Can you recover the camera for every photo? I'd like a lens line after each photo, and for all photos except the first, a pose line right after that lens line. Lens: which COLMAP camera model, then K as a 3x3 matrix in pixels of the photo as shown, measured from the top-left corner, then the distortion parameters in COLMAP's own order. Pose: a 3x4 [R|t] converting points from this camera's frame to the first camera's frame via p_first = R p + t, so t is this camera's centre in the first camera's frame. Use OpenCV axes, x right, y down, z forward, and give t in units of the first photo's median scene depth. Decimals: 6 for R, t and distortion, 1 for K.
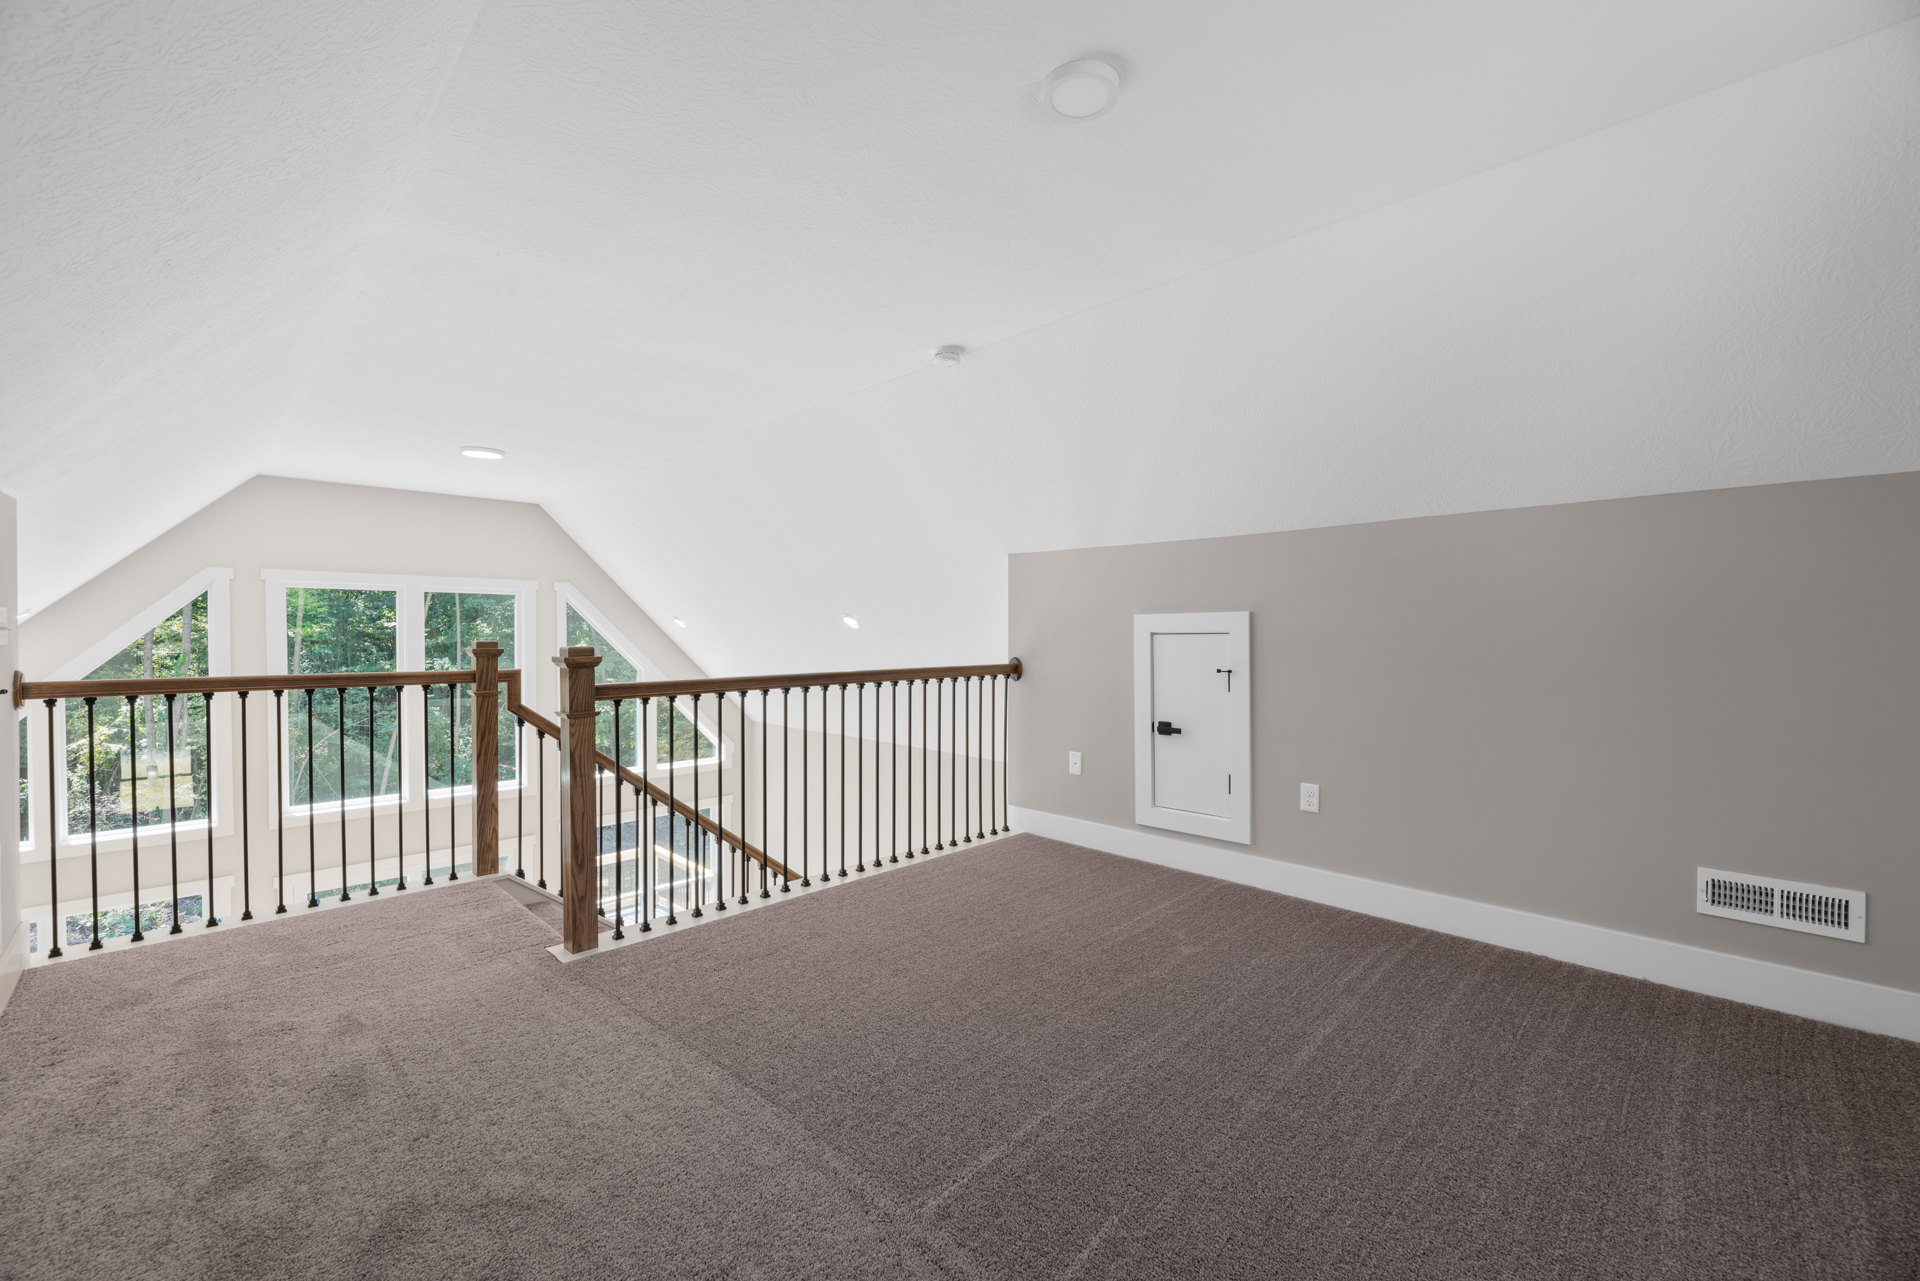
lens RADIAL K [[778.4, 0, 958.4], [0, 778.4, 653.2], [0, 0, 1]] dist [-0.000281, 0.000039]
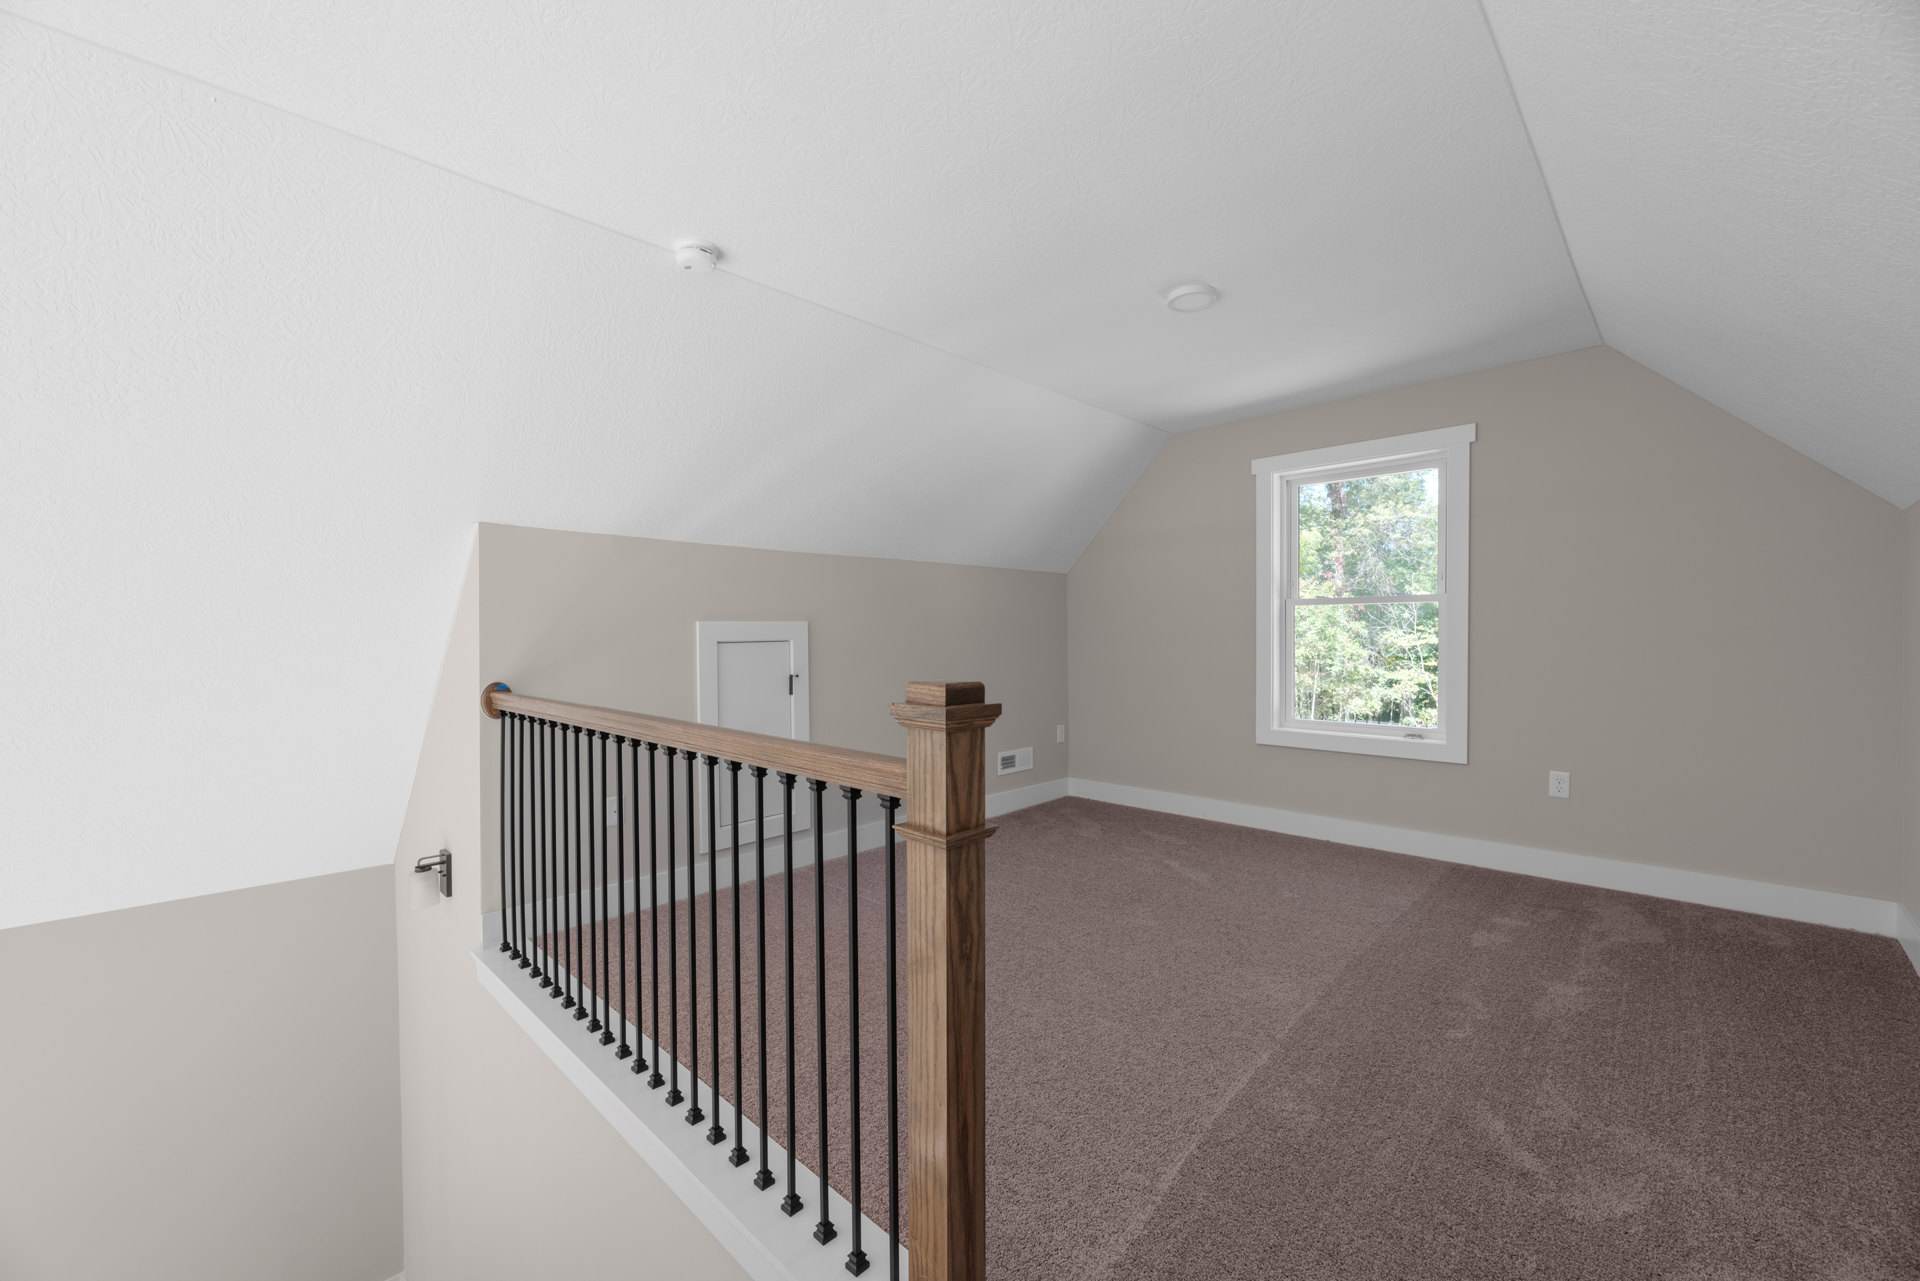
lens RADIAL K [[778.4, 0, 958.4], [0, 778.4, 653.2], [0, 0, 1]] dist [-0.000281, 0.000039]
pose [[-0.015401, -0.029357, 0.999450, -0.747853], [0.030148, 0.999101, 0.029812, -0.034288], [-0.999427, 0.030590, -0.014502, 0.788267]]
